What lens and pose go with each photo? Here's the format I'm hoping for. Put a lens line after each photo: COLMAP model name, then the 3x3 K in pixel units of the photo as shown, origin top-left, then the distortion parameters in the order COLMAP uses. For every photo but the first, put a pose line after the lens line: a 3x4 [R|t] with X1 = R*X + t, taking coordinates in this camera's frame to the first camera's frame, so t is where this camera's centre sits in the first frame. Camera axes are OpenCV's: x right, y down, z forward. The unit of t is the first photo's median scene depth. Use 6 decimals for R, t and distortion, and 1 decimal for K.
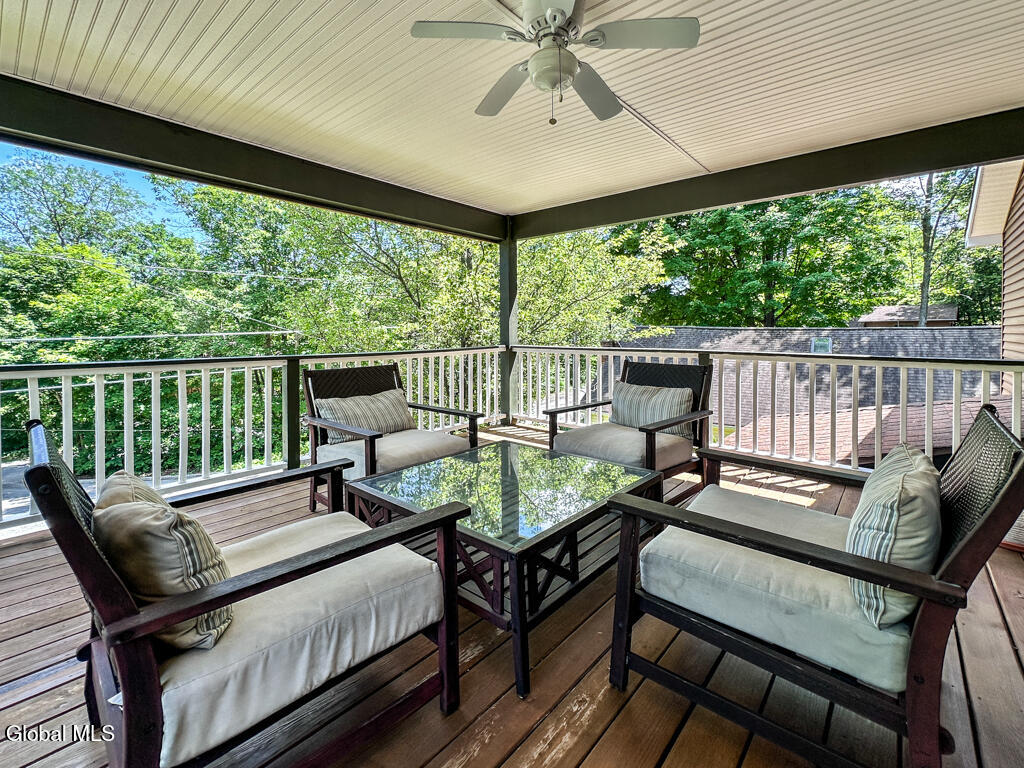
lens RADIAL K [[404.2, 0, 513.8], [0, 404.2, 350.8], [0, 0, 1]] dist [0.000212, -0.000188]
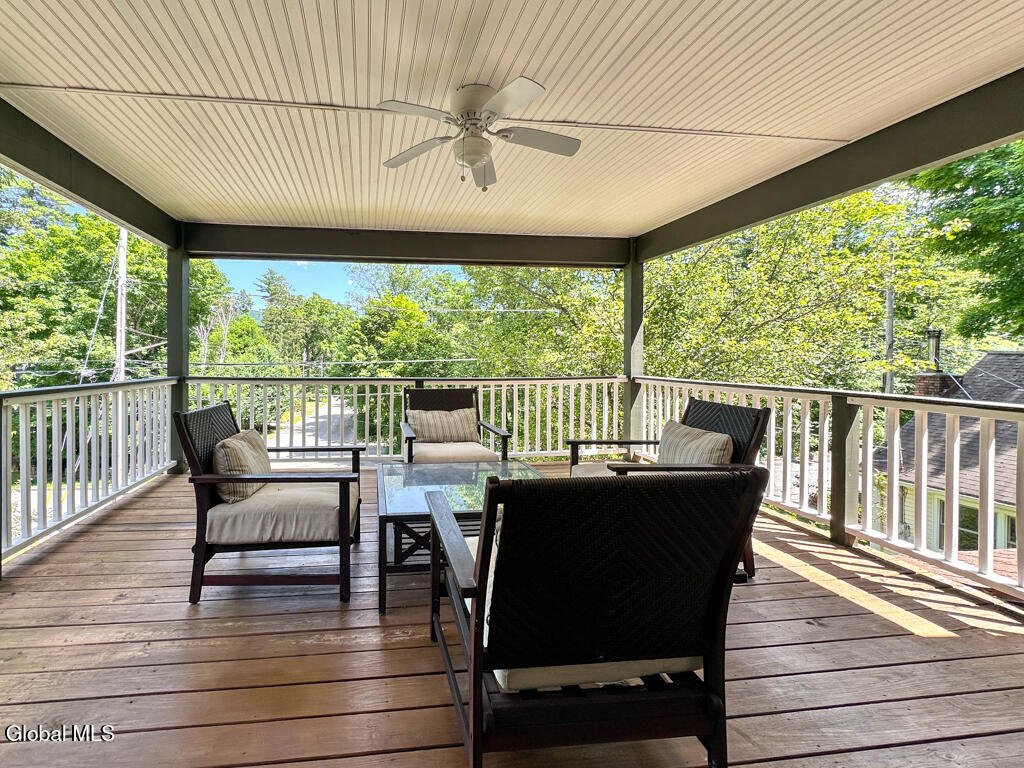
lens RADIAL K [[458.8, 0, 512.0], [0, 458.8, 384.0], [0, 0, 1]] dist [0.002727, 0.000238]
pose [[0.774845, 0.042993, -0.630688, 0.450685], [-0.034816, 0.999073, 0.025332, -0.012634], [0.631192, 0.002330, 0.775623, -0.000818]]
